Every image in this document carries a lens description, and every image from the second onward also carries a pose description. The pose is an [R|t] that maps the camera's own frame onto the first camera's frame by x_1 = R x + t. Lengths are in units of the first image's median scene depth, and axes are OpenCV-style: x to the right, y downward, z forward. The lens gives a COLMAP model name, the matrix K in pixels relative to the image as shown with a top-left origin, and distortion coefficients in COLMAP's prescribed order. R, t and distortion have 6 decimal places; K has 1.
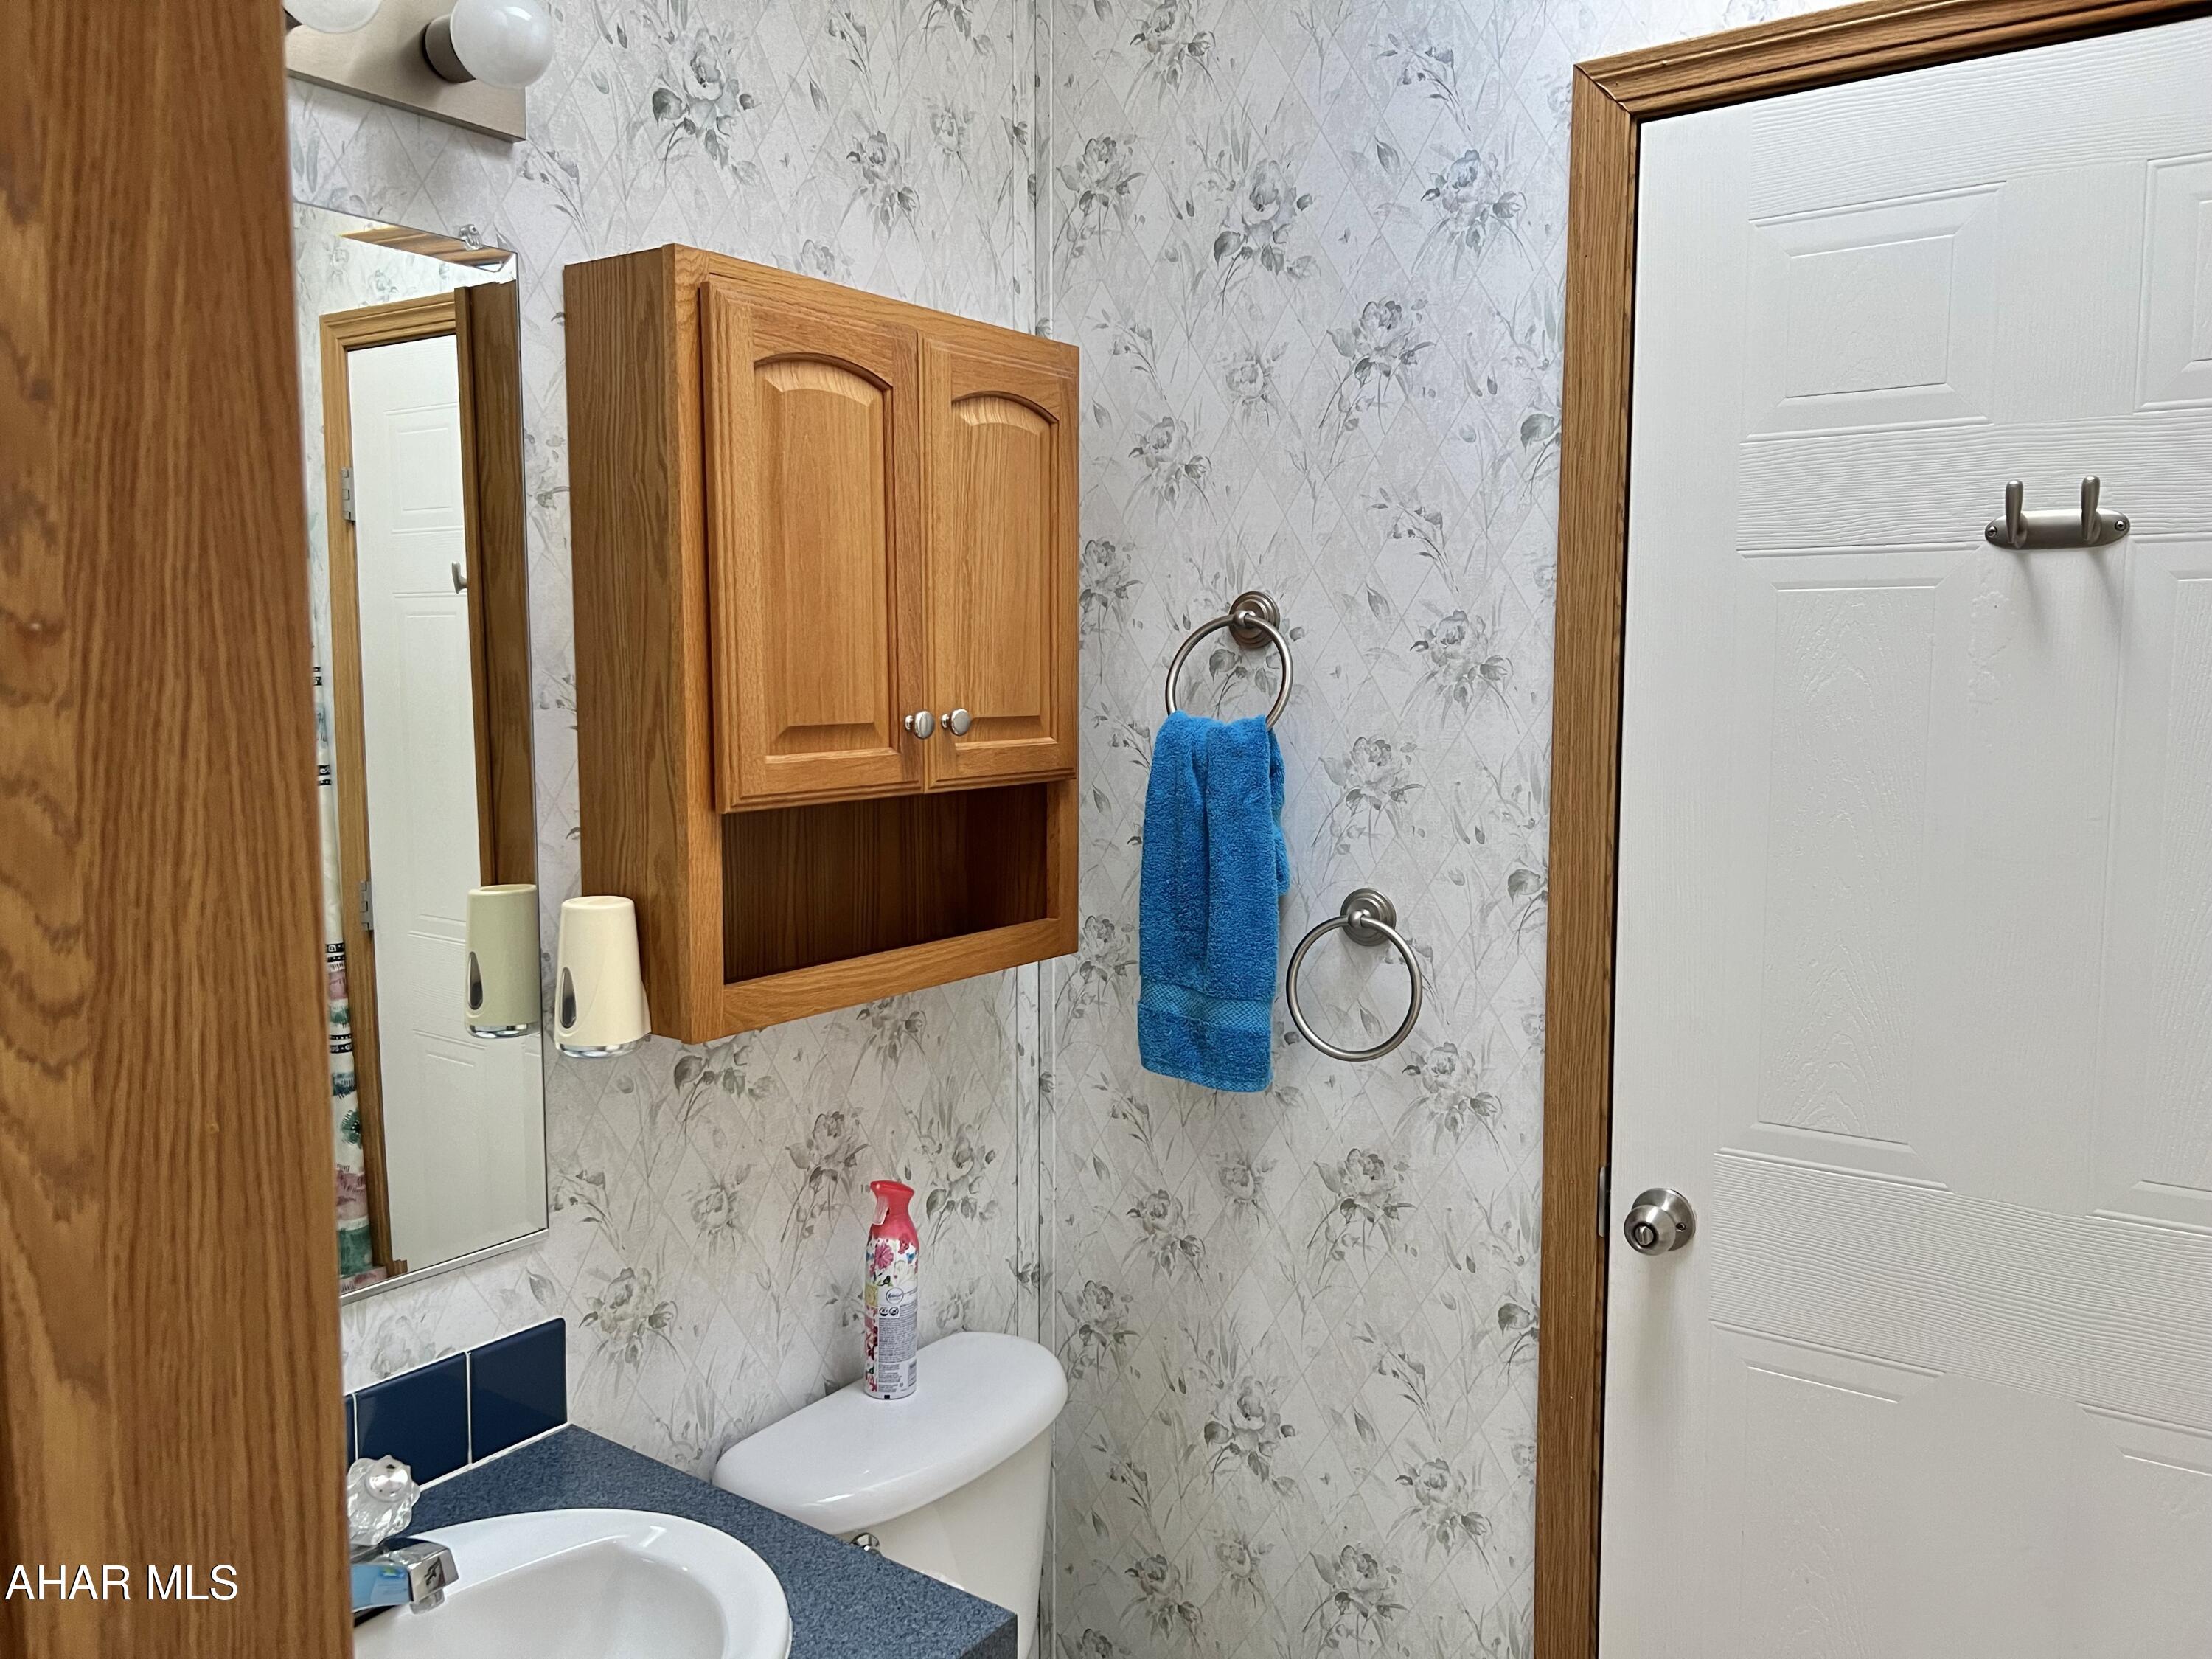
lens RADIAL K [[1665.5, 0, 1106.0], [0, 1665.5, 829.5], [0, 0, 1]] dist [0.031653, -0.026729]
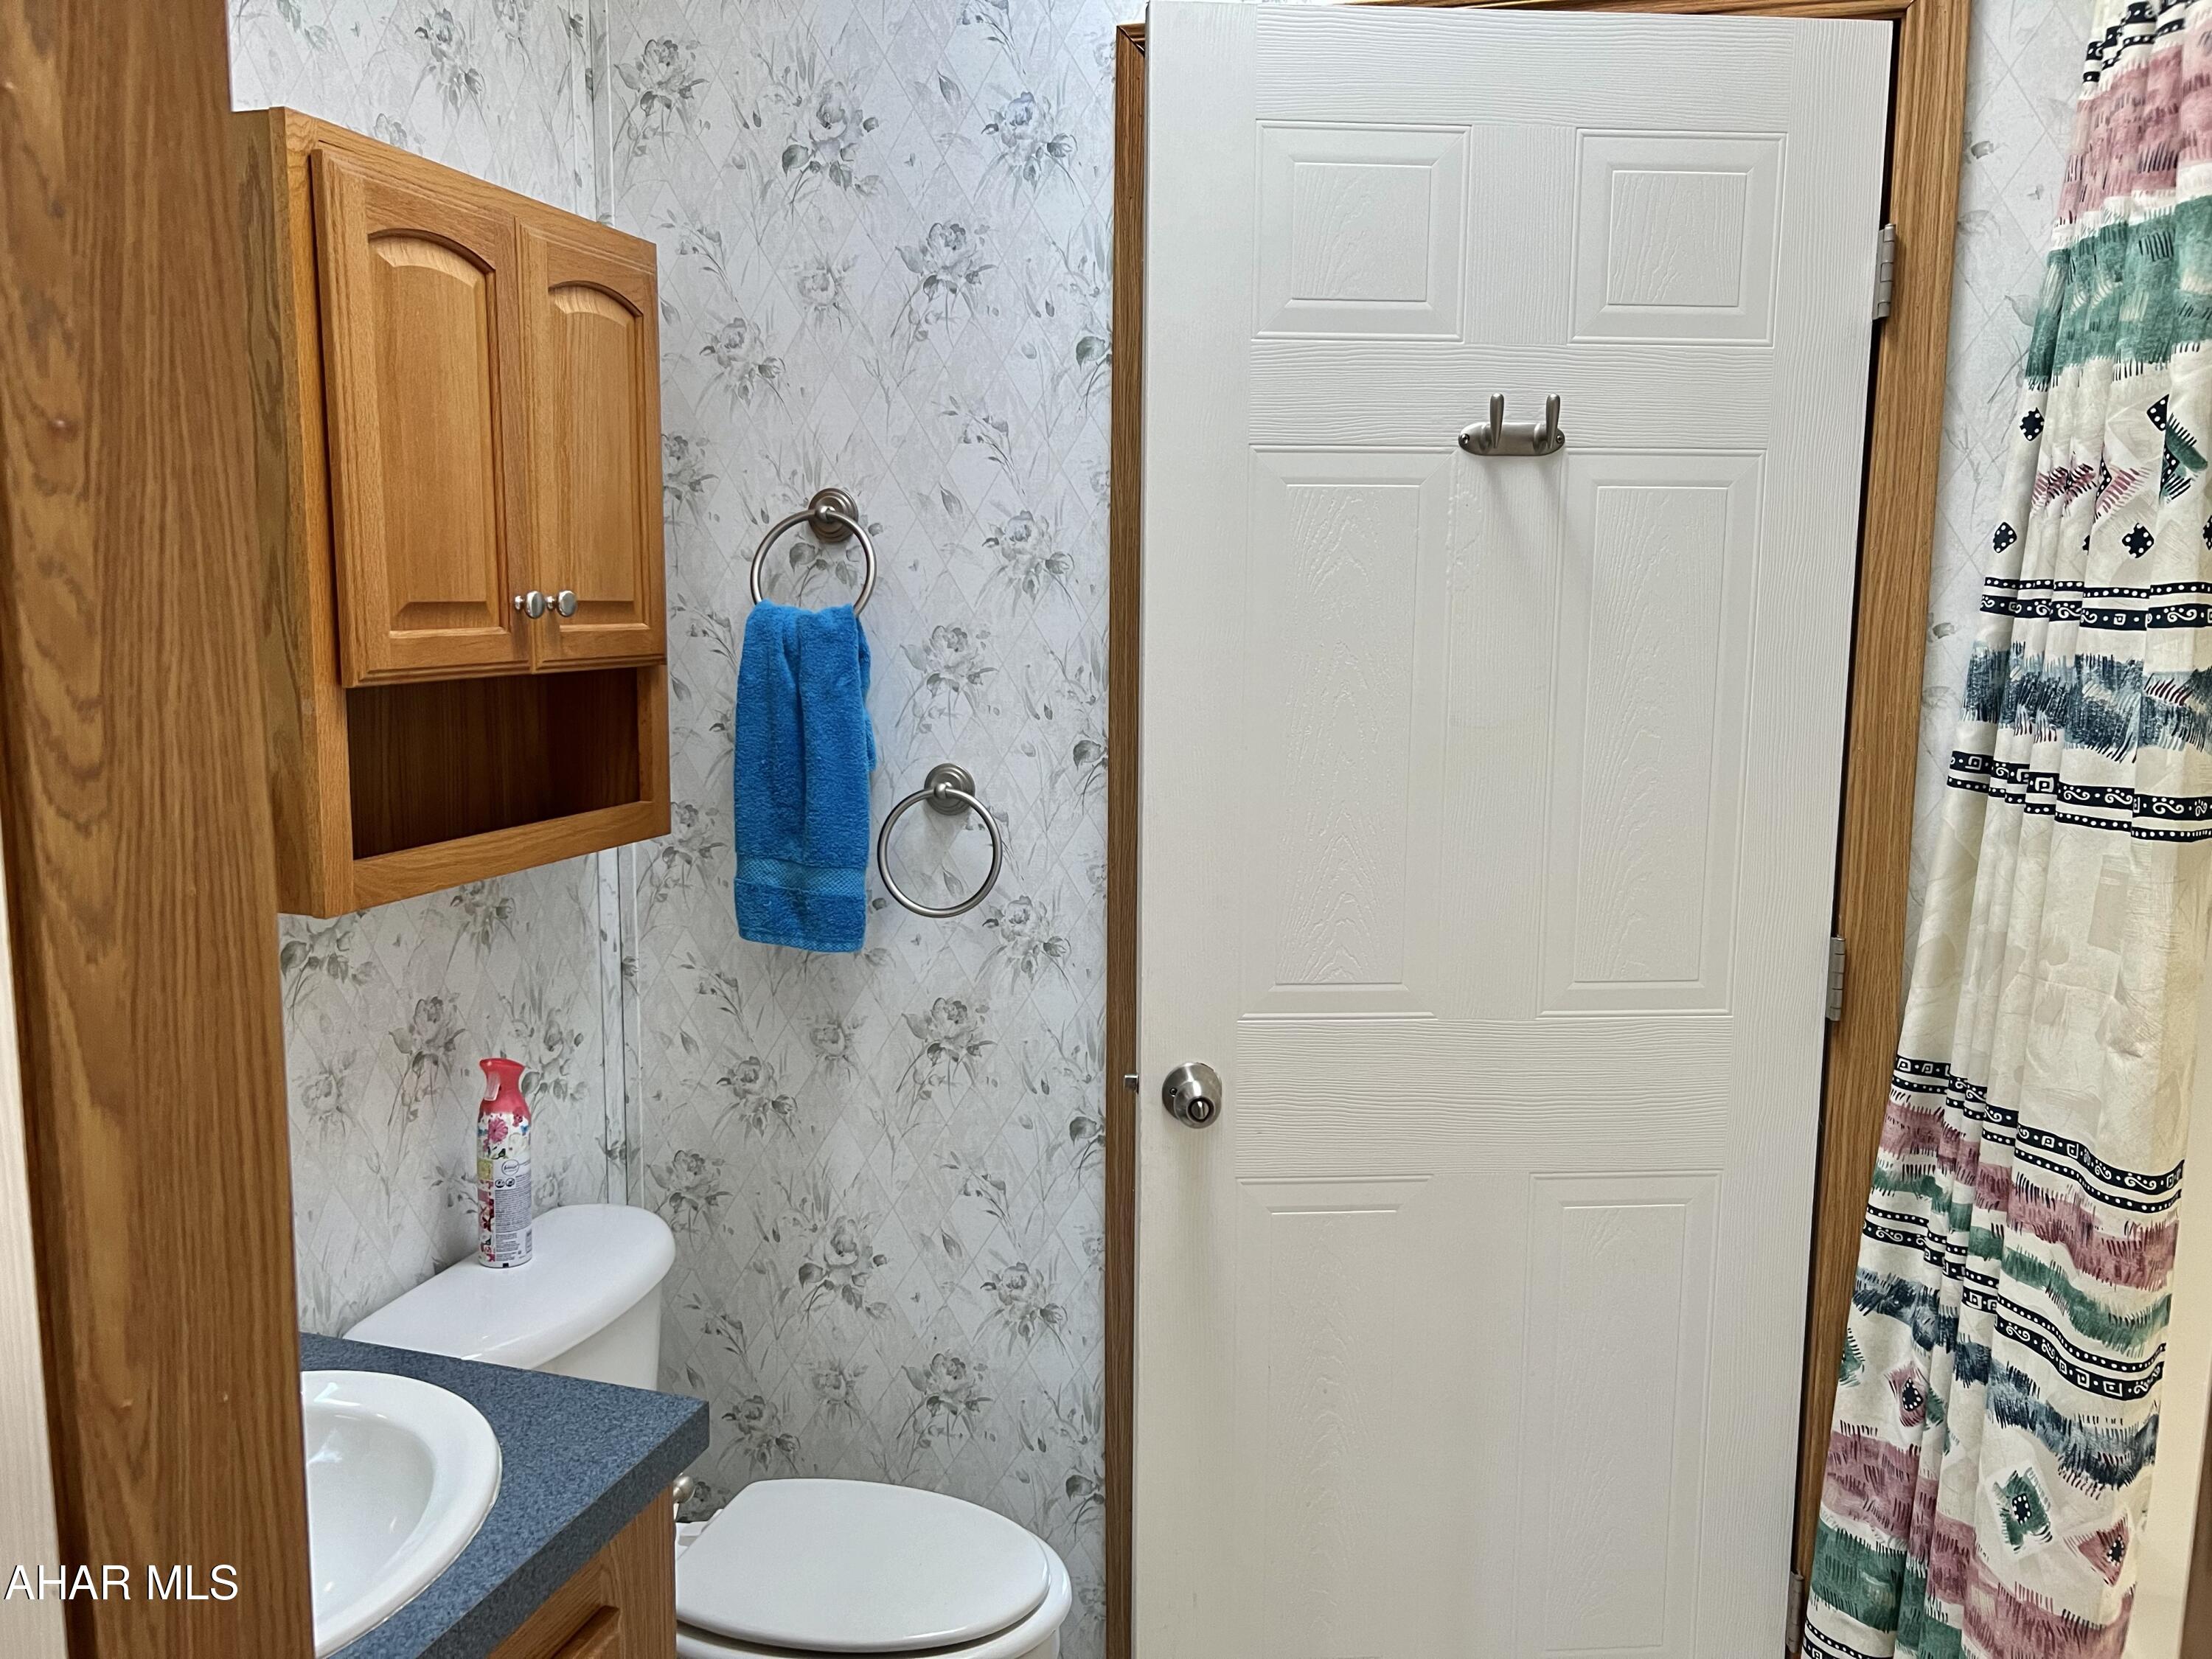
lens RADIAL K [[1645.2, 0, 1106.0], [0, 1645.2, 829.5], [0, 0, 1]] dist [0.003663, -0.009751]
pose [[0.949093, -0.034408, 0.313110, -0.088063], [0.019936, 0.998585, 0.049304, 0.028384], [-0.314363, -0.040552, 0.948436, -0.068233]]
